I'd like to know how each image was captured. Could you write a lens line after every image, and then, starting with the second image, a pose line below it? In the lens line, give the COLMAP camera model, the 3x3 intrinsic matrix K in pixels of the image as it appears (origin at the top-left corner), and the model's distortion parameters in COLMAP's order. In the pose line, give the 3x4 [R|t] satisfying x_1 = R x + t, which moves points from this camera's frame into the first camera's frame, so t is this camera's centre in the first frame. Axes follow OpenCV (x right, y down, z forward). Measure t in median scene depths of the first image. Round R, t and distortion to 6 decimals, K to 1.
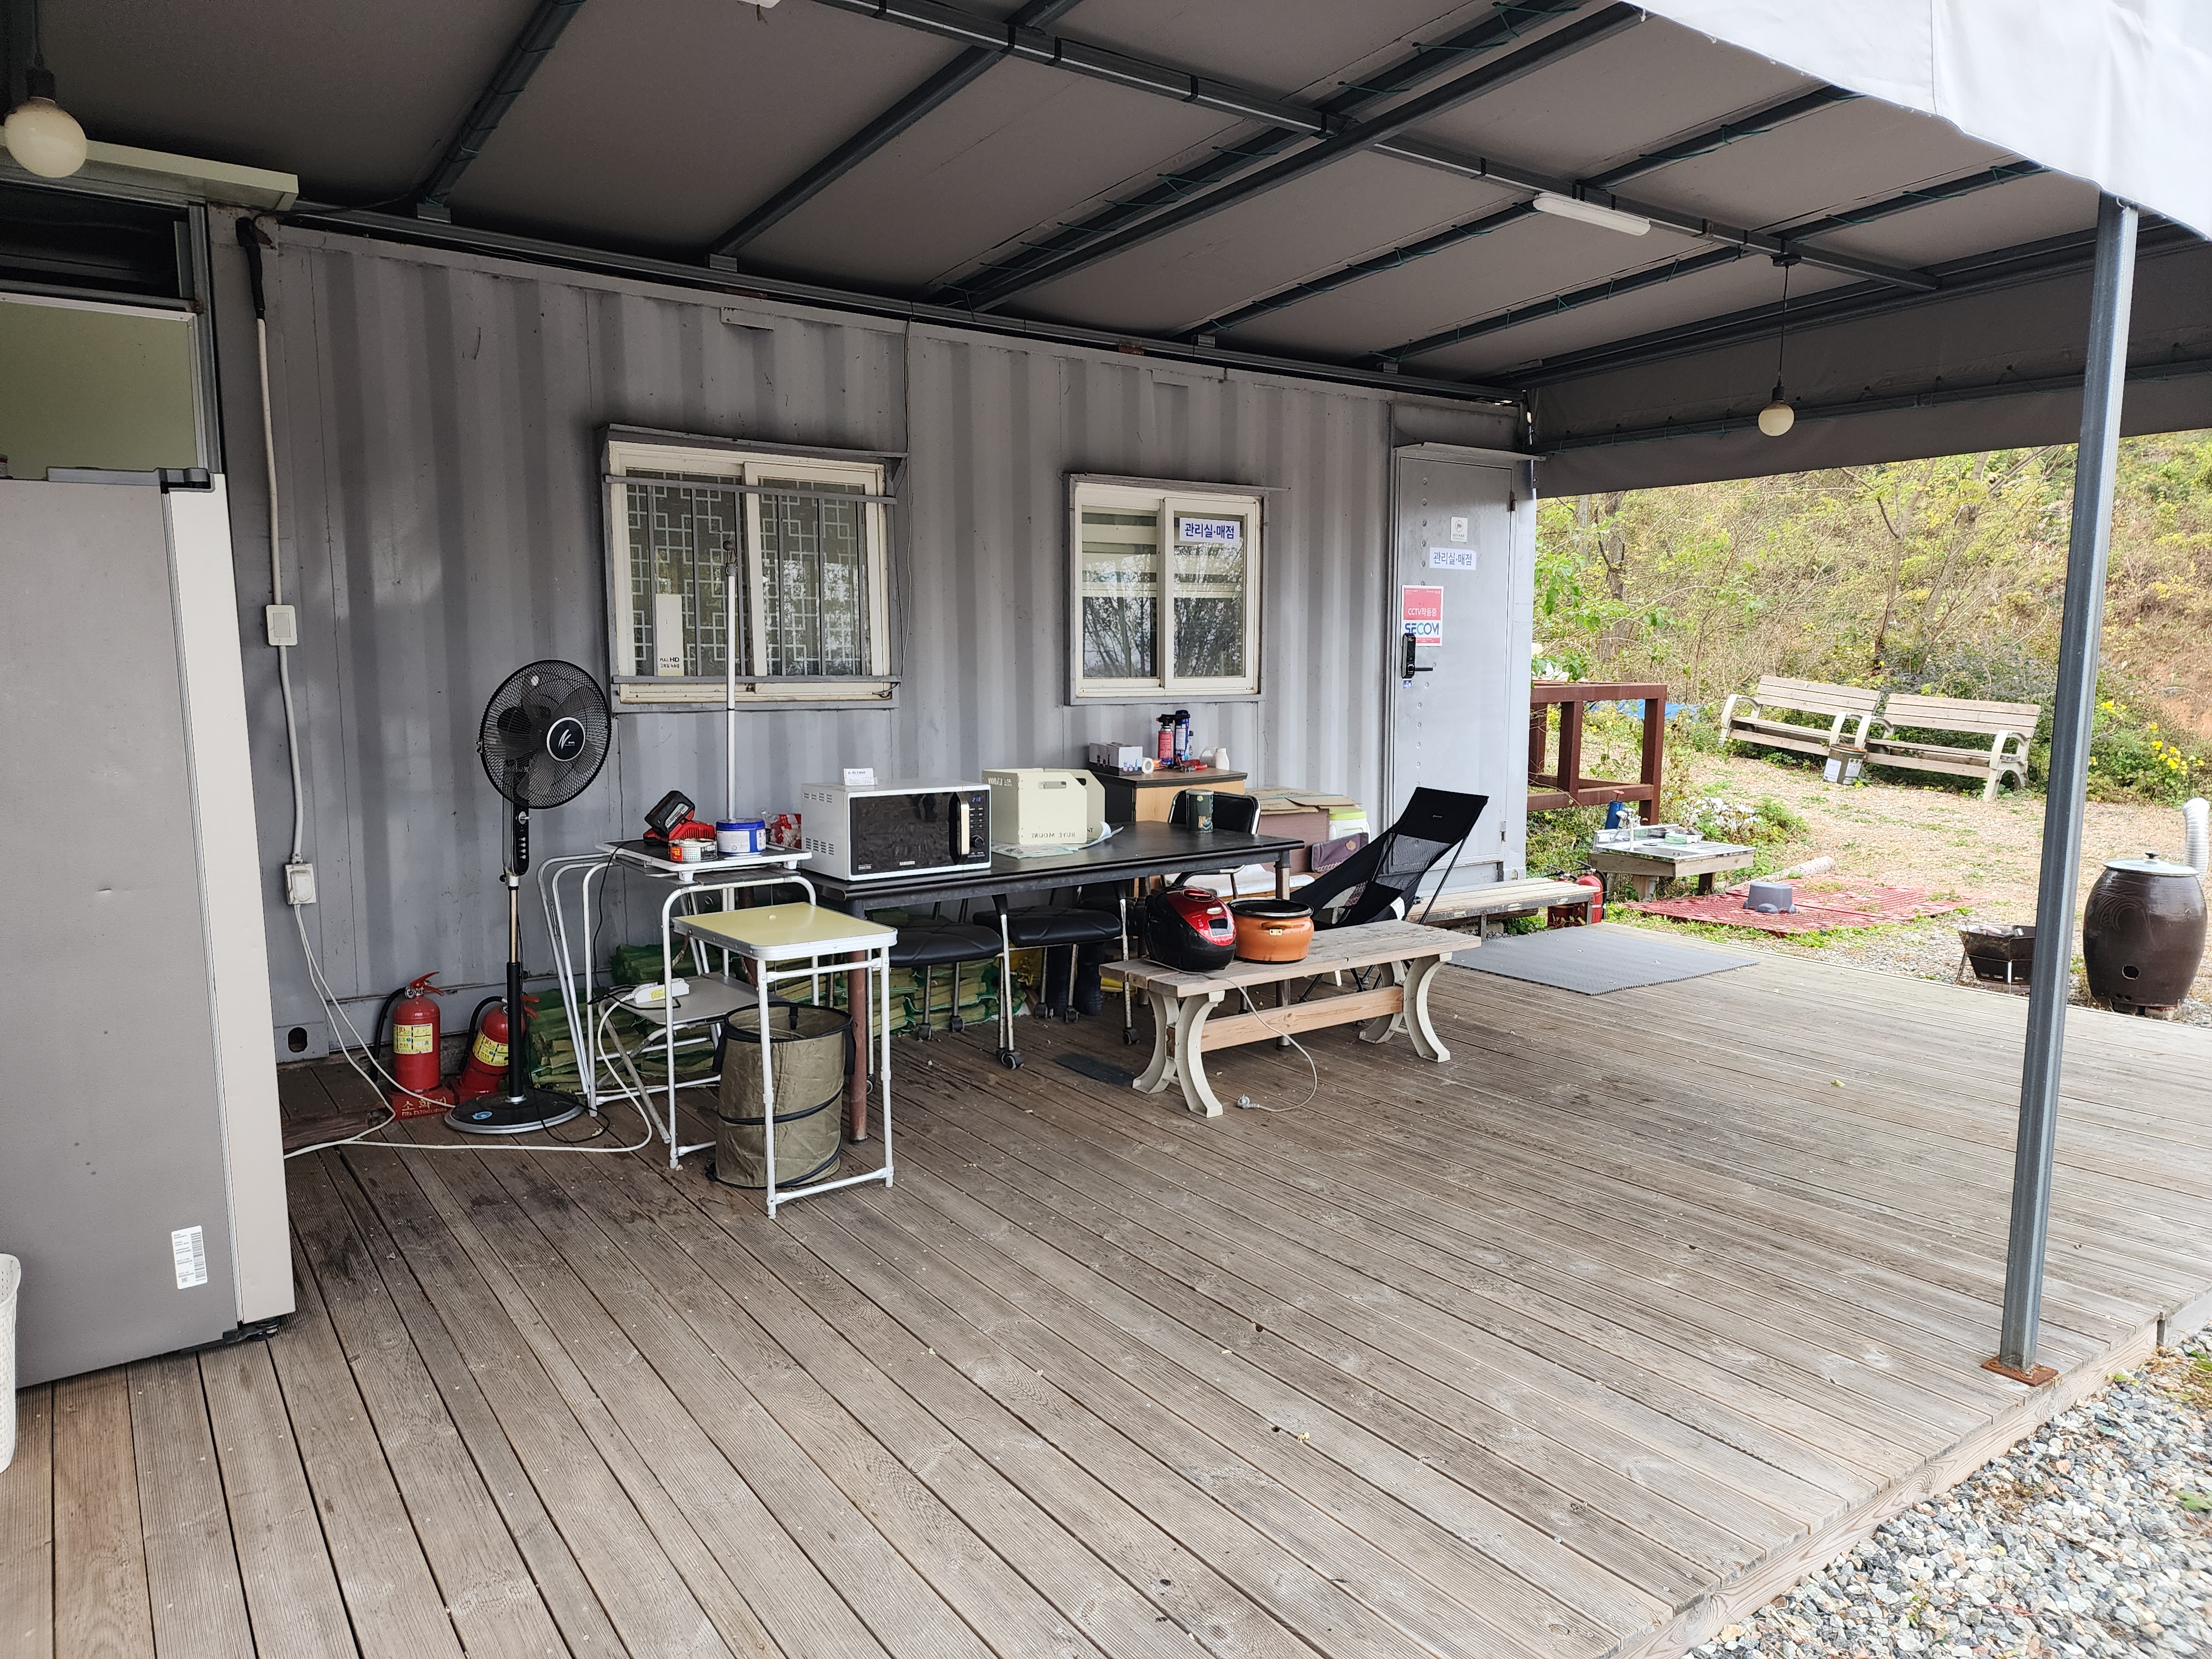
lens RADIAL K [[1499.2, 0, 1092.3], [0, 1499.2, 826.0], [0, 0, 1]] dist [0.052693, -0.012138]
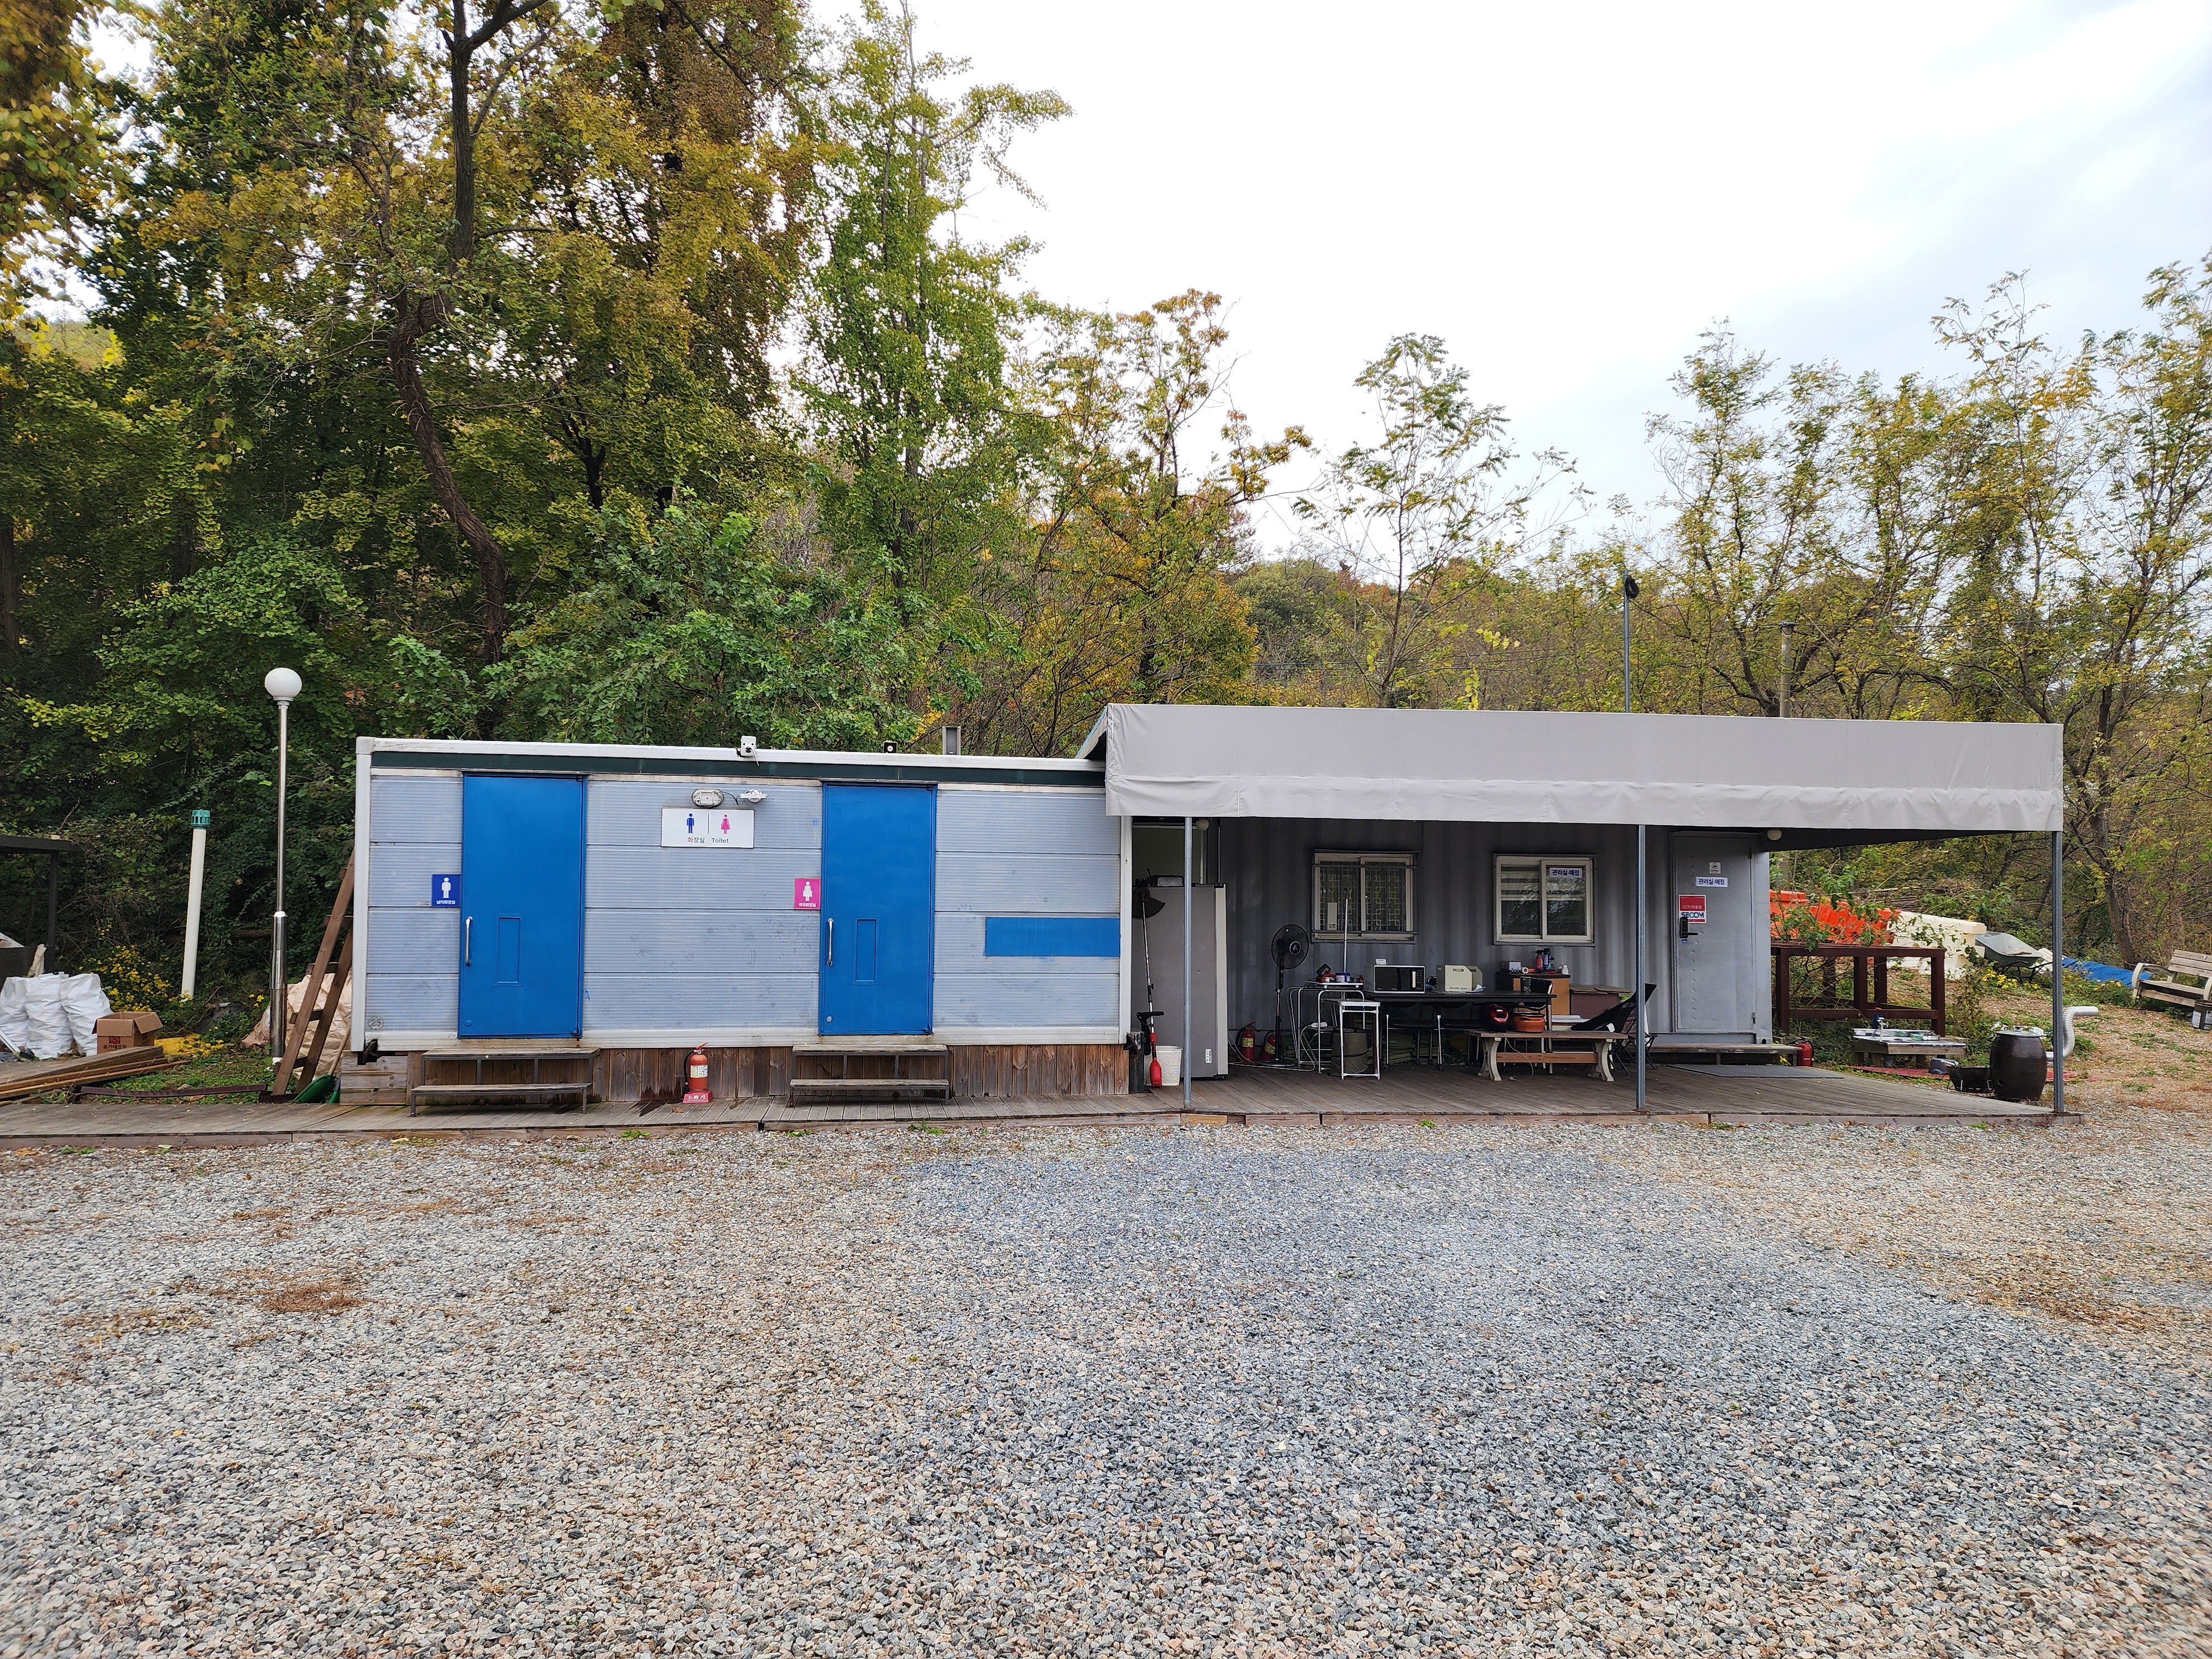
lens RADIAL K [[1499.2, 0, 1111.0], [0, 1499.2, 826.9], [0, 0, 1]] dist [0.052693, -0.012138]
pose [[0.885933, -0.021237, -0.463327, 0.529583], [-0.061867, 0.984614, -0.163428, 0.156523], [0.459669, 0.173451, 0.870988, -1.348745]]
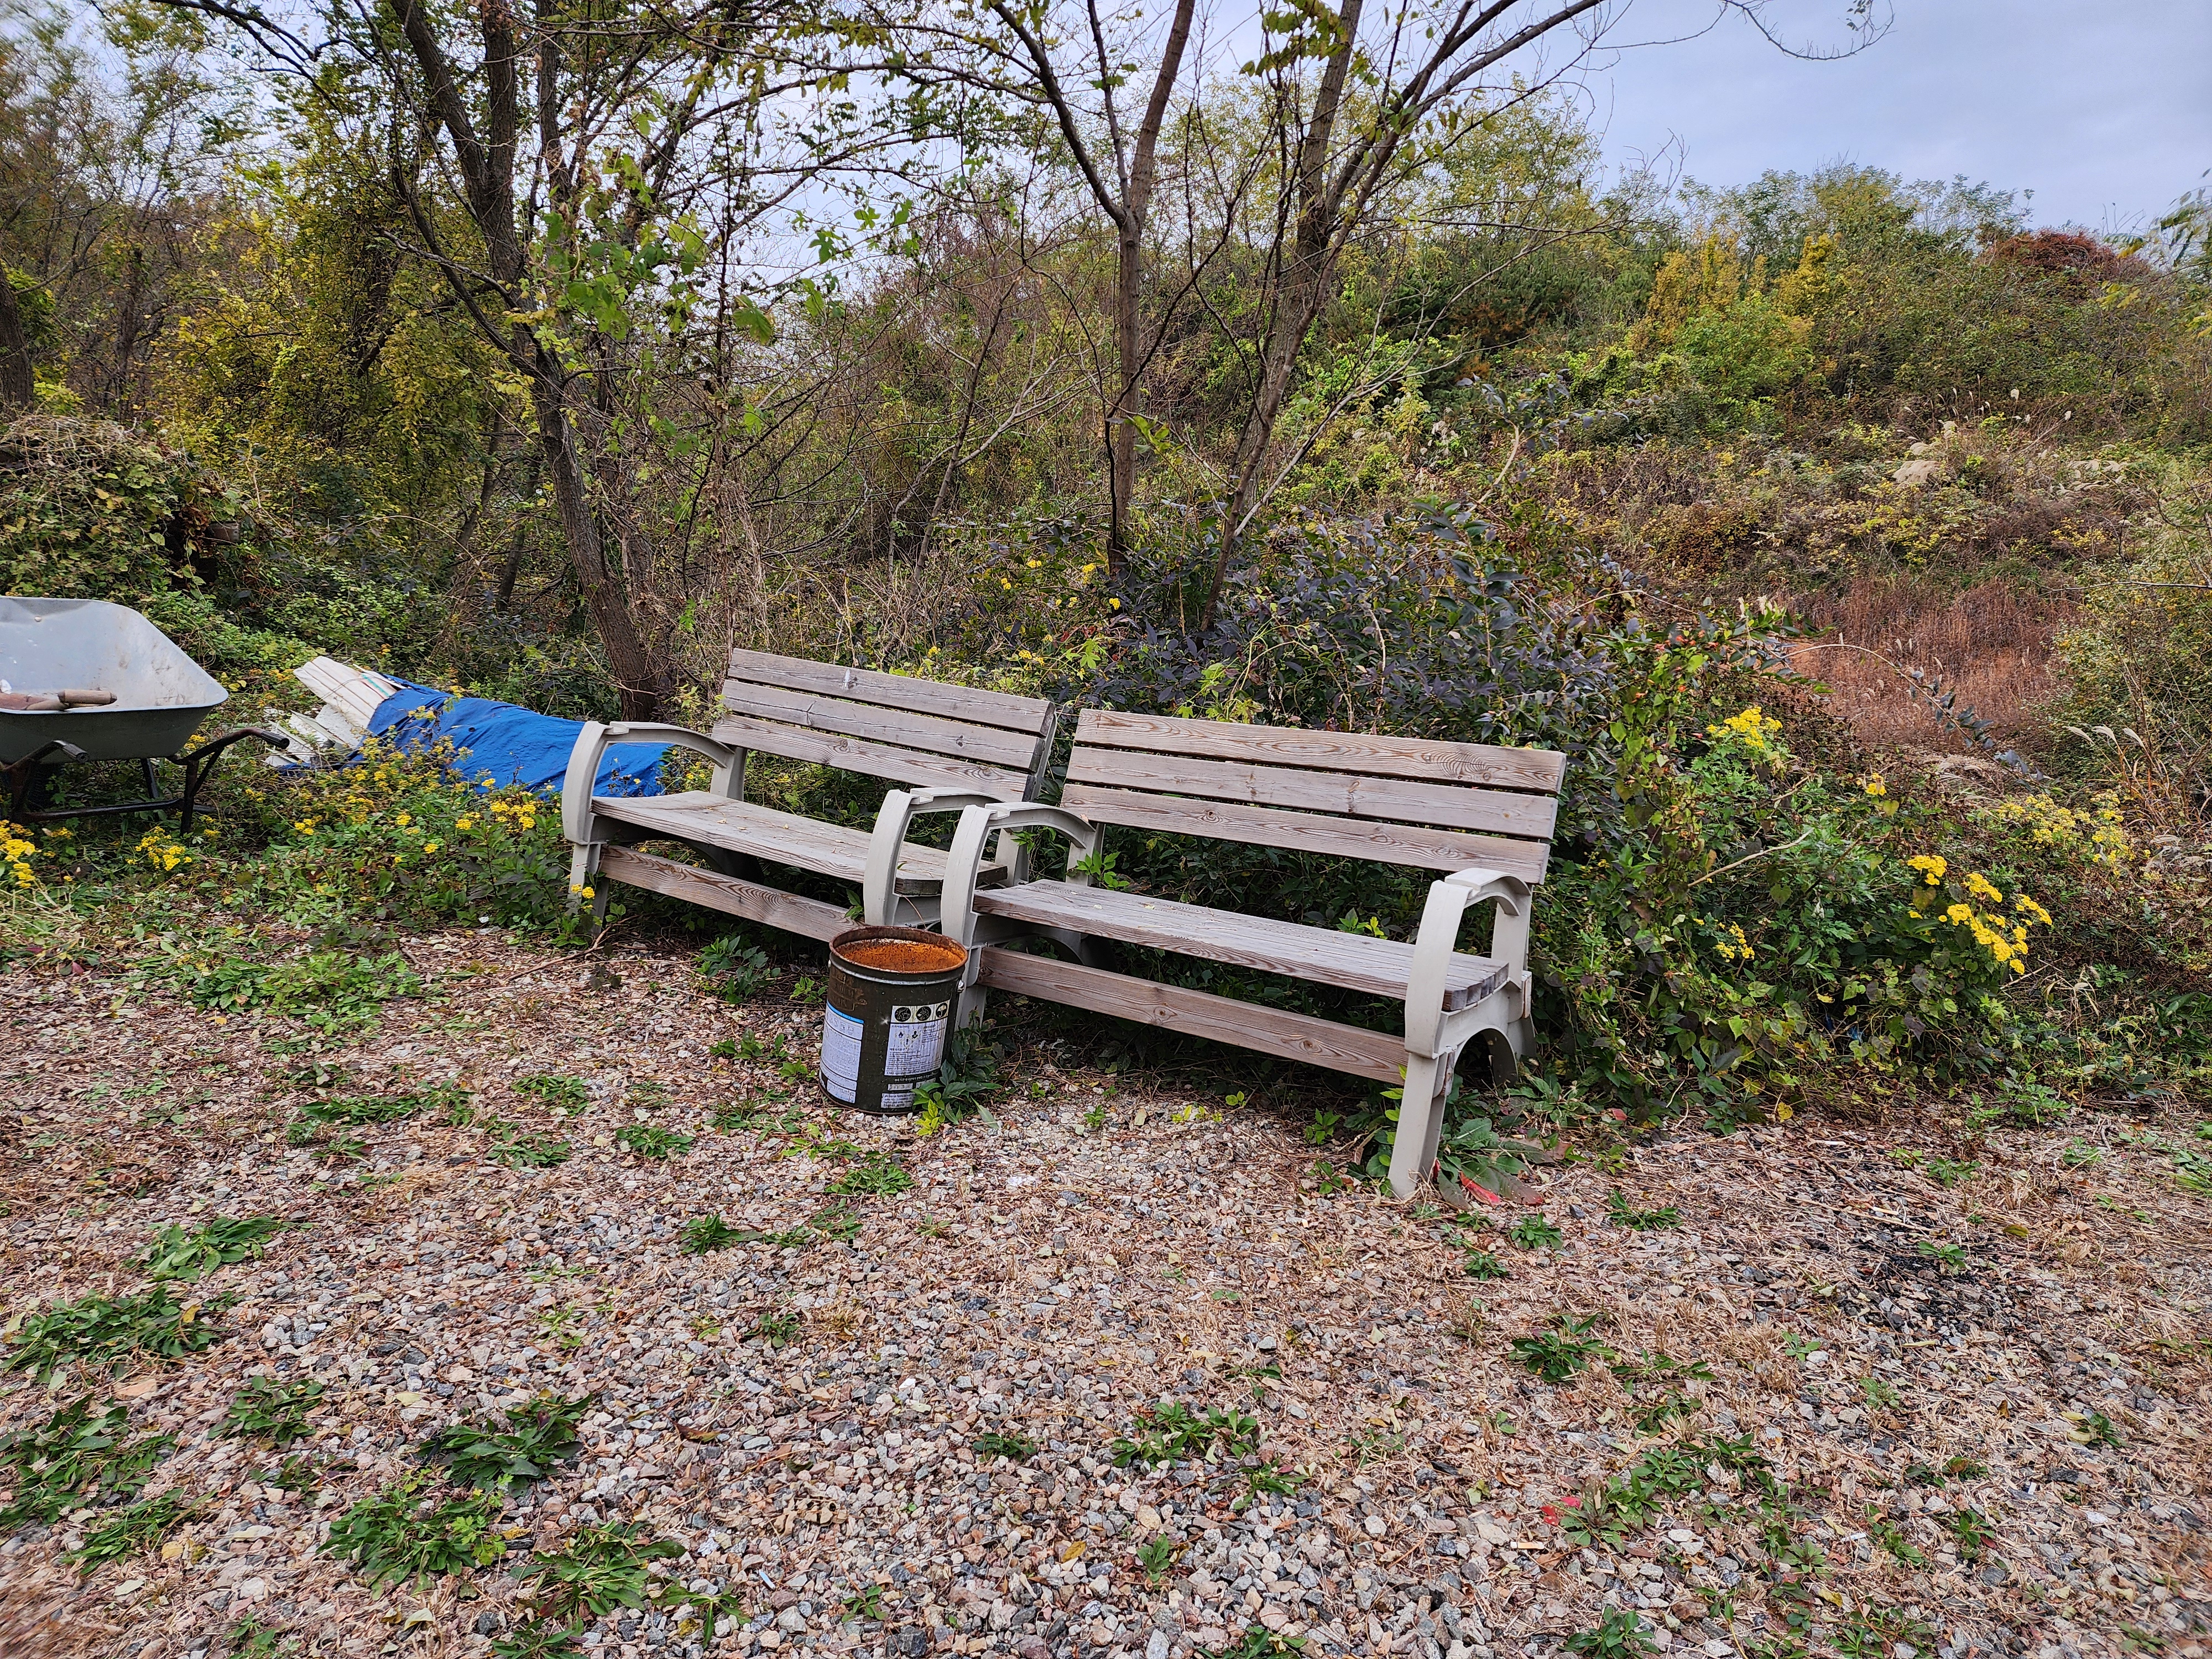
lens RADIAL K [[1499.2, 0, 1105.1], [0, 1499.2, 826.6], [0, 0, 1]] dist [0.052693, -0.012138]
pose [[0.939736, -0.080475, 0.332295, 0.895659], [0.072479, 0.996705, 0.036411, -0.153658], [-0.334131, -0.010132, 0.942472, 1.517777]]
